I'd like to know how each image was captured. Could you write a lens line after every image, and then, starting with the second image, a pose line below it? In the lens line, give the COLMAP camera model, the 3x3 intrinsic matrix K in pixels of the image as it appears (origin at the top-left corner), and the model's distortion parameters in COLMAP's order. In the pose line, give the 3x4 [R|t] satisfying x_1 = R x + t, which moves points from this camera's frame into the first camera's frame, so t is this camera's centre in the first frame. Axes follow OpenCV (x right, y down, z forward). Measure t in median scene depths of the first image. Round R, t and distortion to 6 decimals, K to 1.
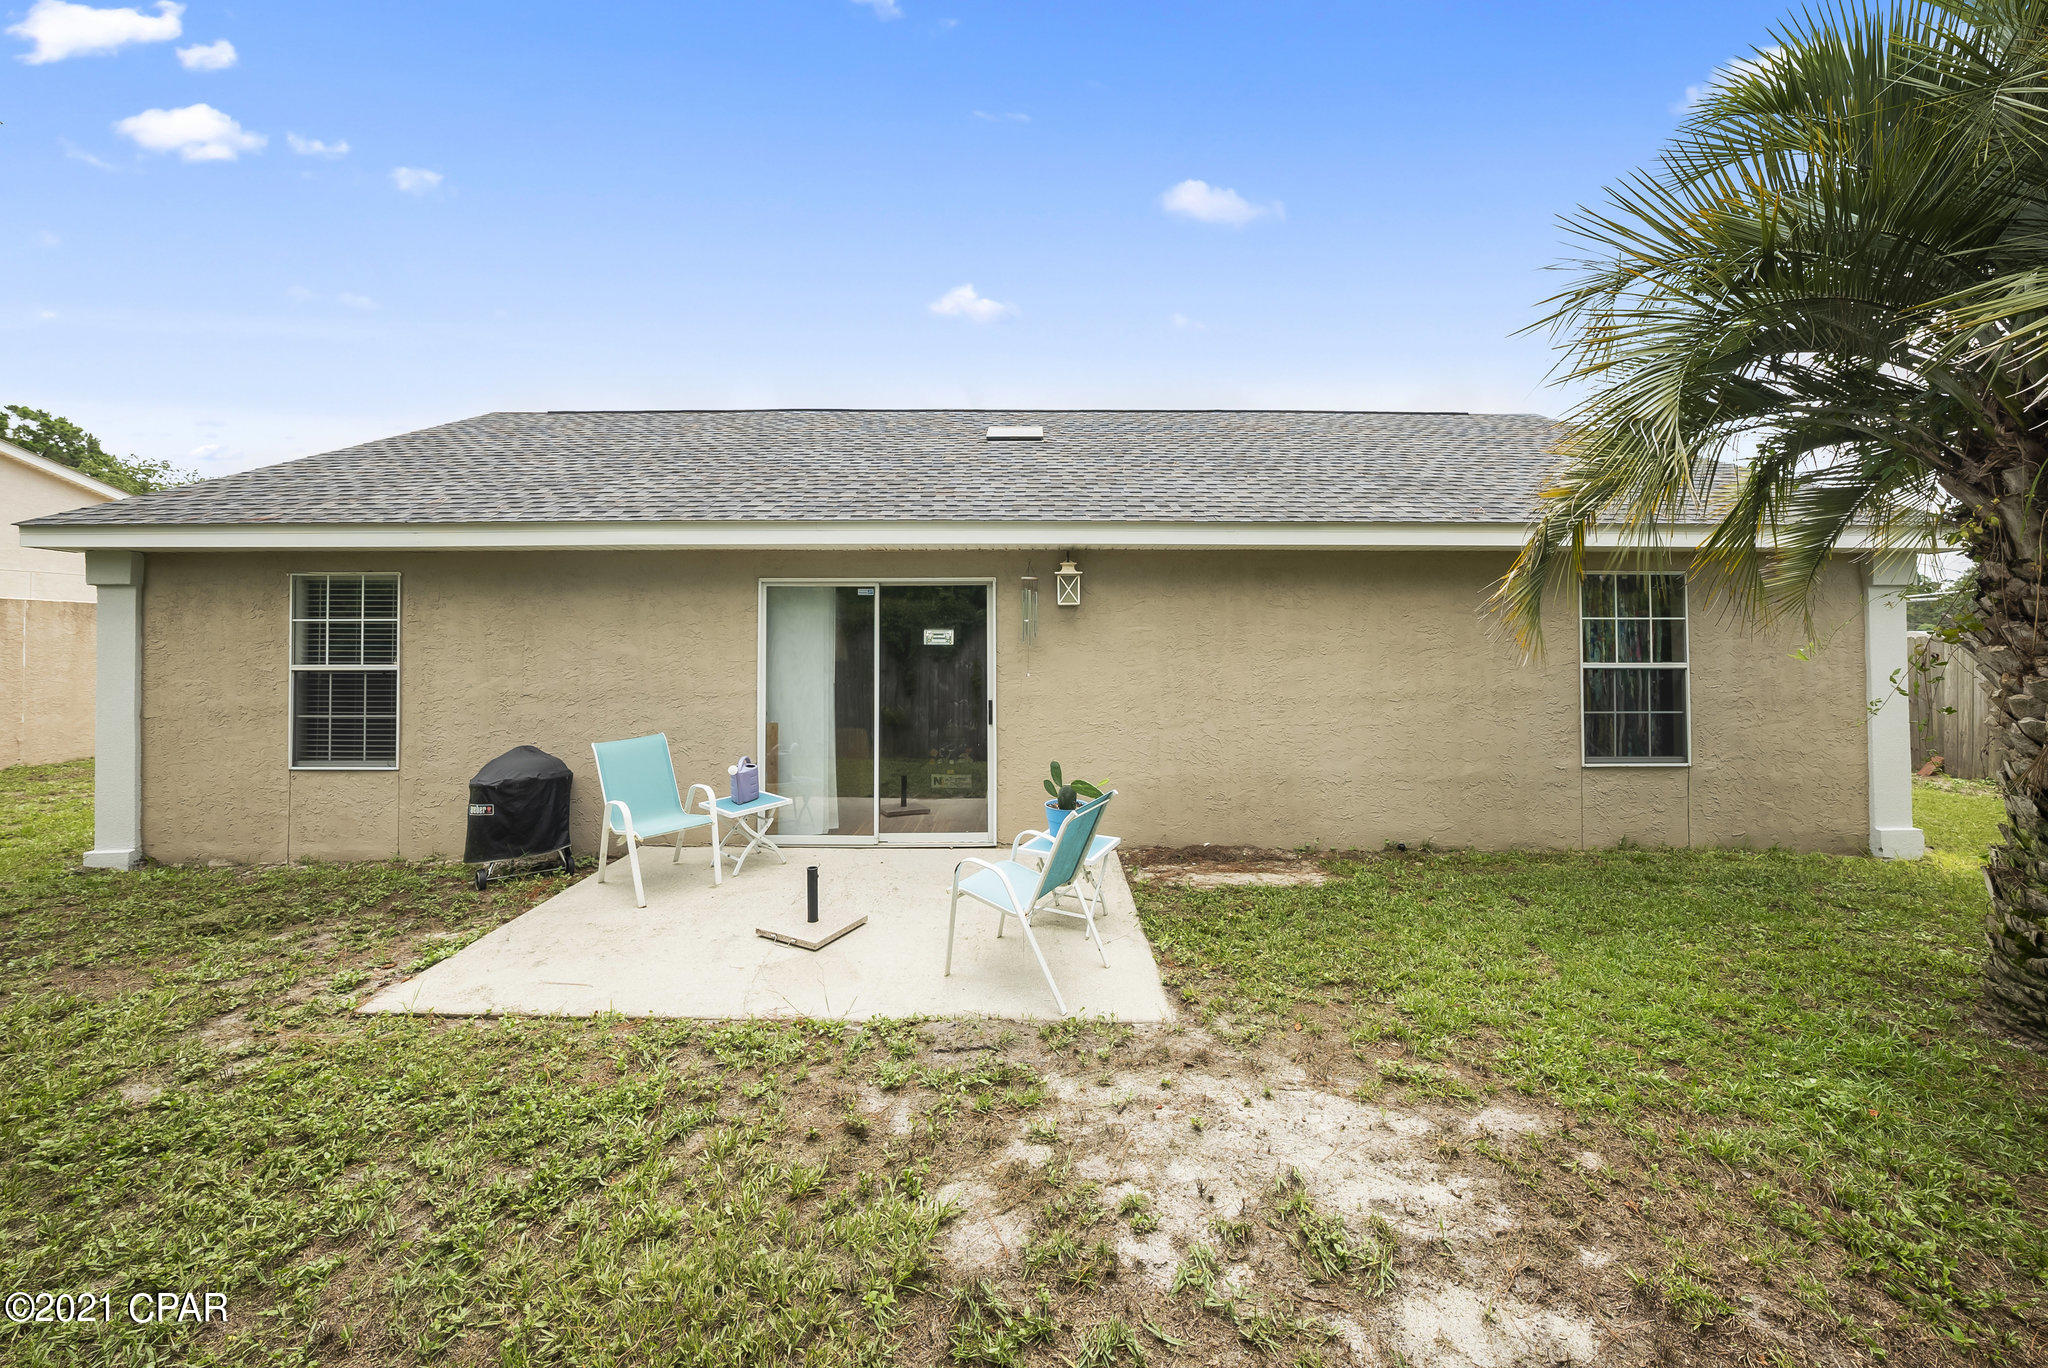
lens RADIAL K [[732.9, 0, 1026.5], [0, 732.9, 644.2], [0, 0, 1]] dist [-0.018408, 0.000084]
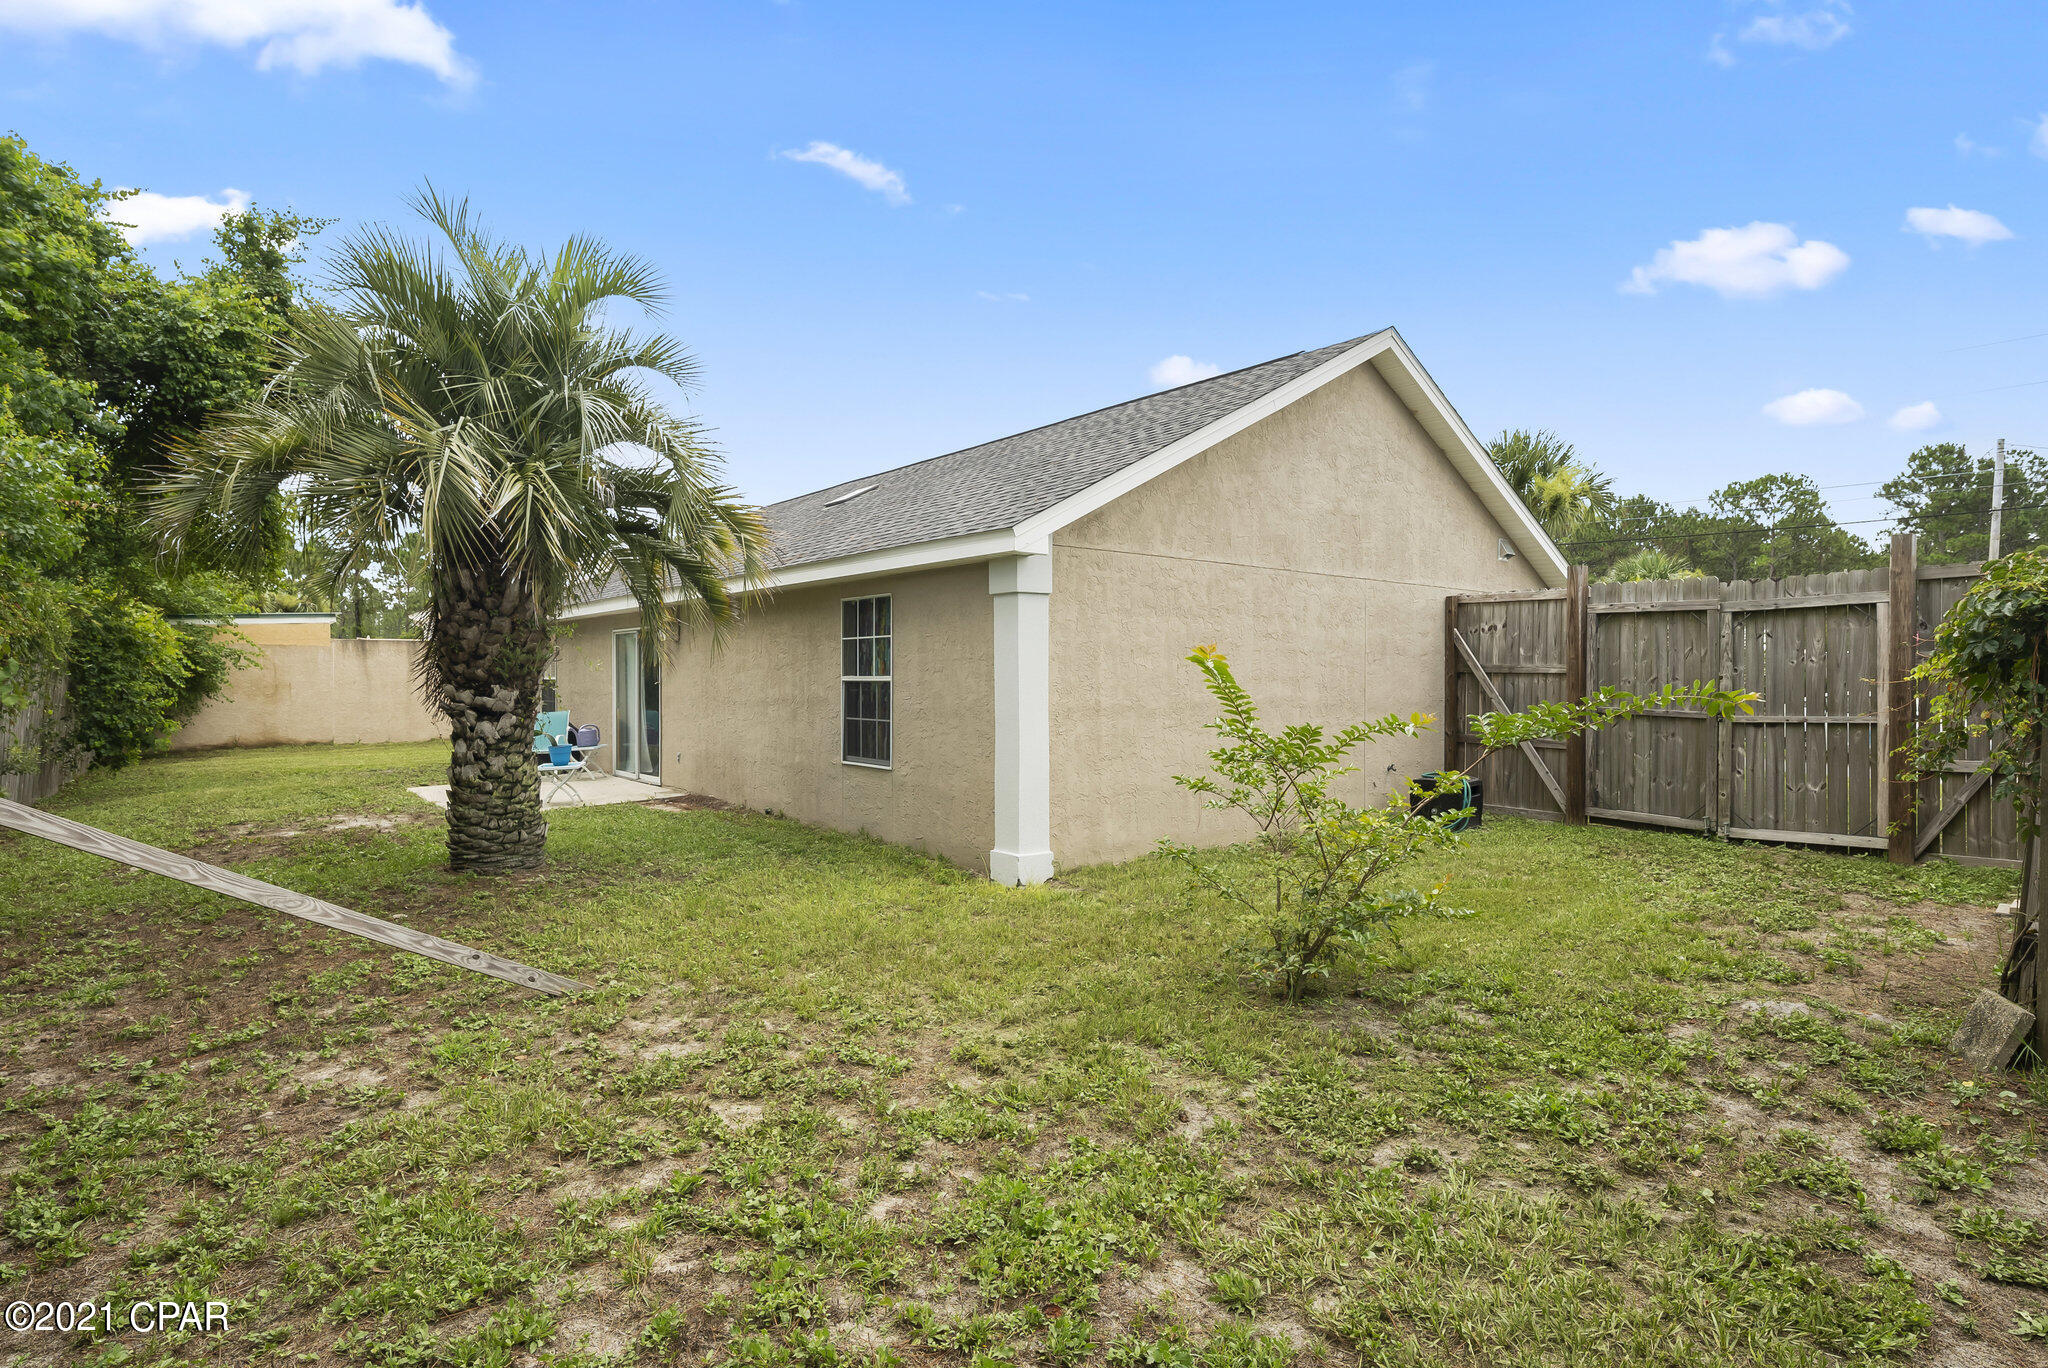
lens RADIAL K [[1060.1, 0, 1024.0], [0, 1060.1, 684.0], [0, 0, 1]] dist [-0.000257, -0.000192]
pose [[0.628902, 0.007068, -0.777452, 2.310027], [0.010514, 0.999790, 0.017594, 0.011189], [0.777413, -0.019239, 0.628696, 0.136765]]
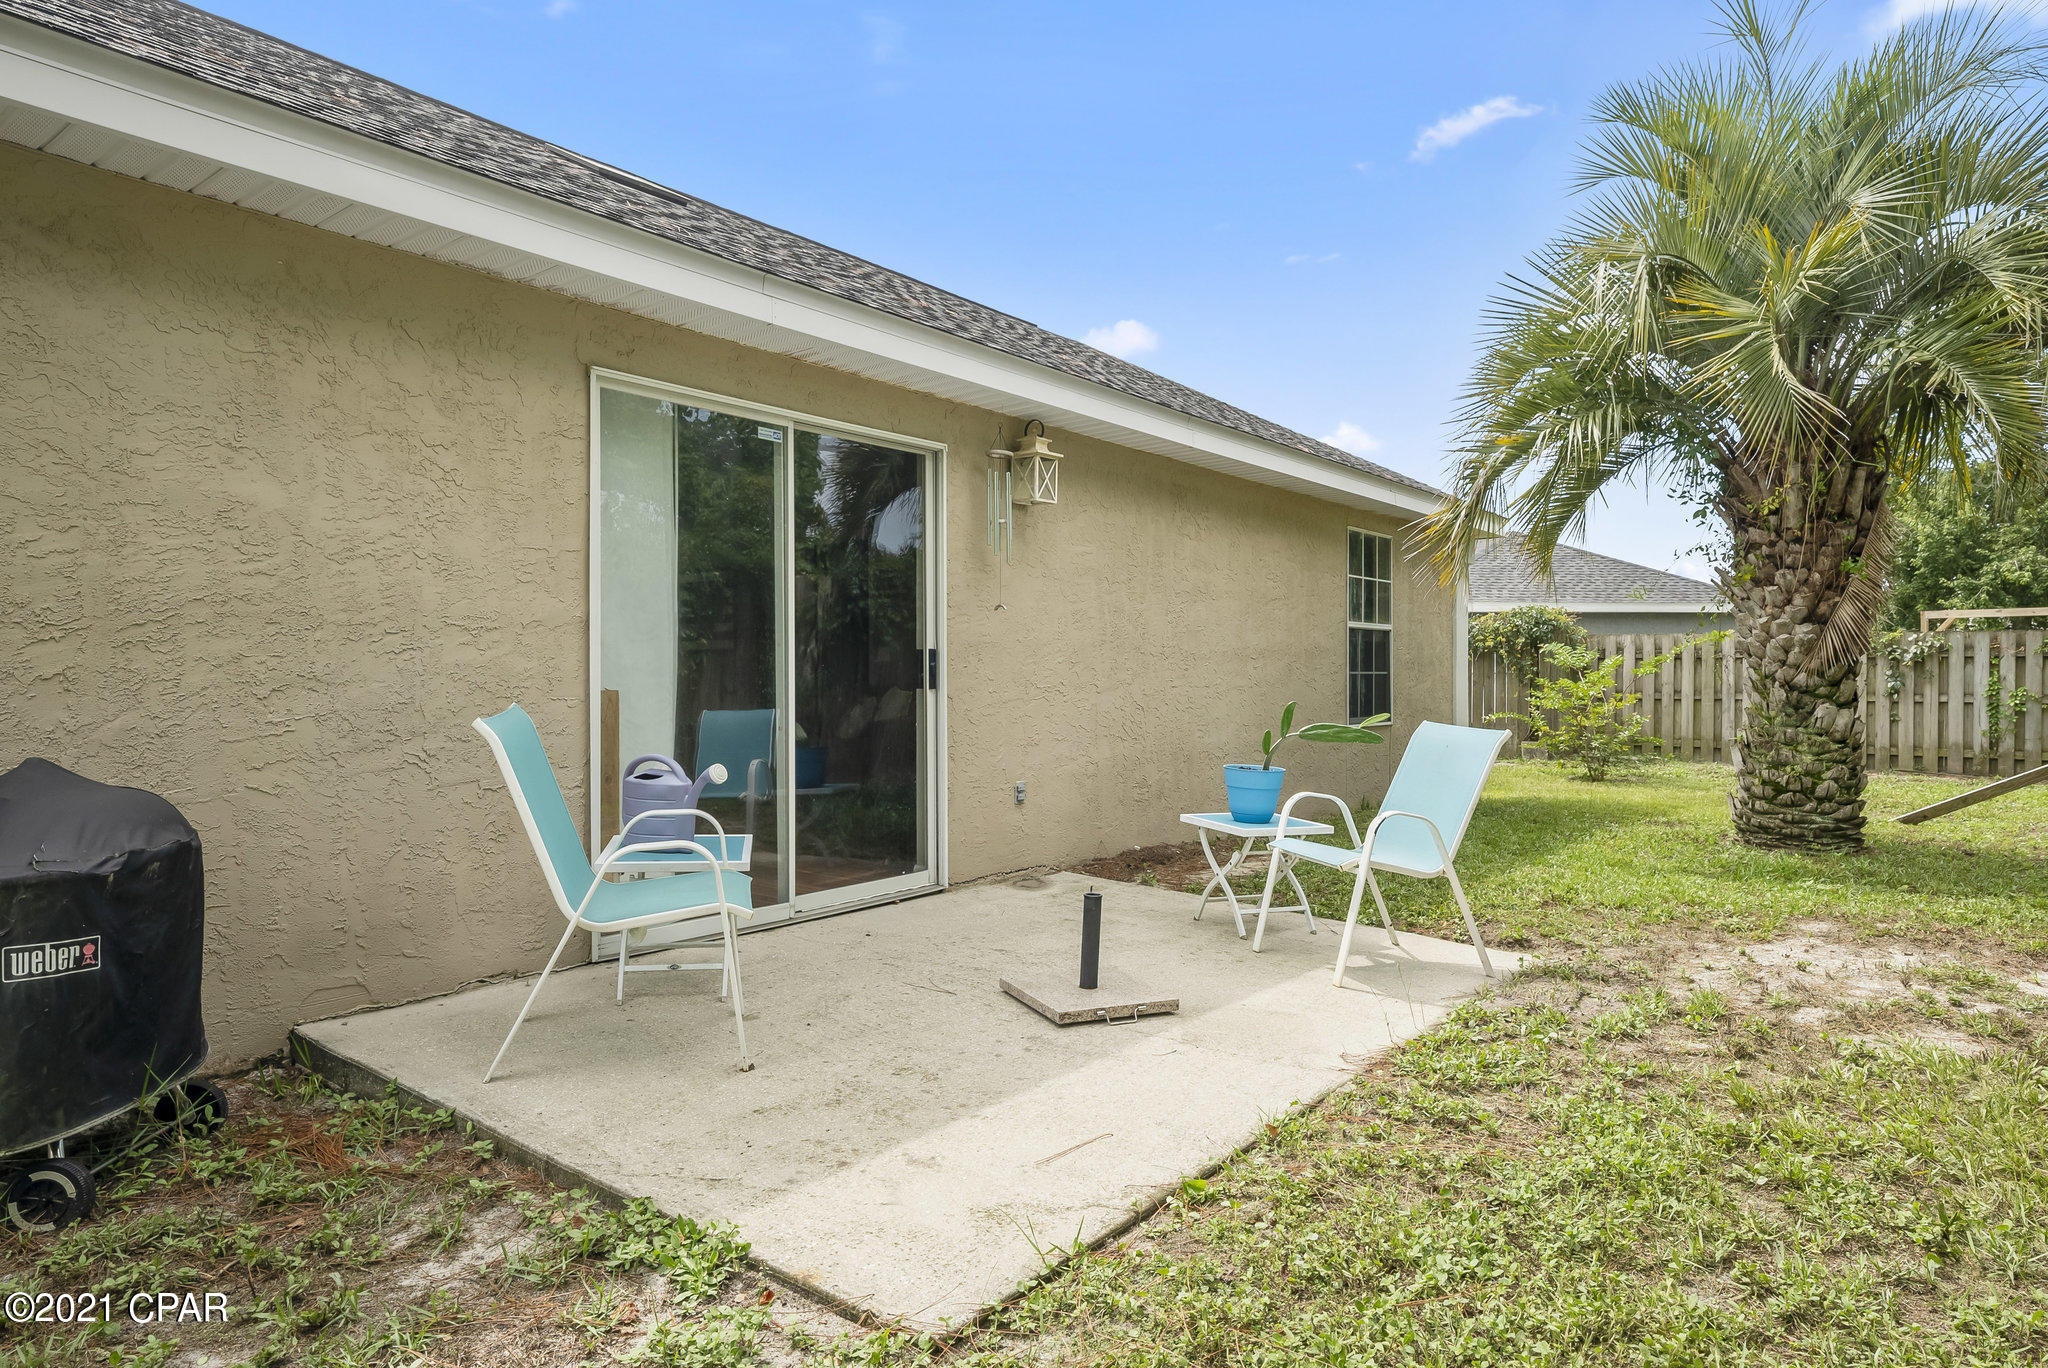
lens RADIAL K [[1233.3, 0, 1021.4], [0, 1233.3, 692.7], [0, 0, 1]] dist [0.019743, 0.000935]
pose [[0.608833, -0.009699, 0.793239, -0.811844], [-0.007857, 0.999802, 0.018256, 0.094360], [-0.793259, -0.017347, 0.608637, 0.332175]]
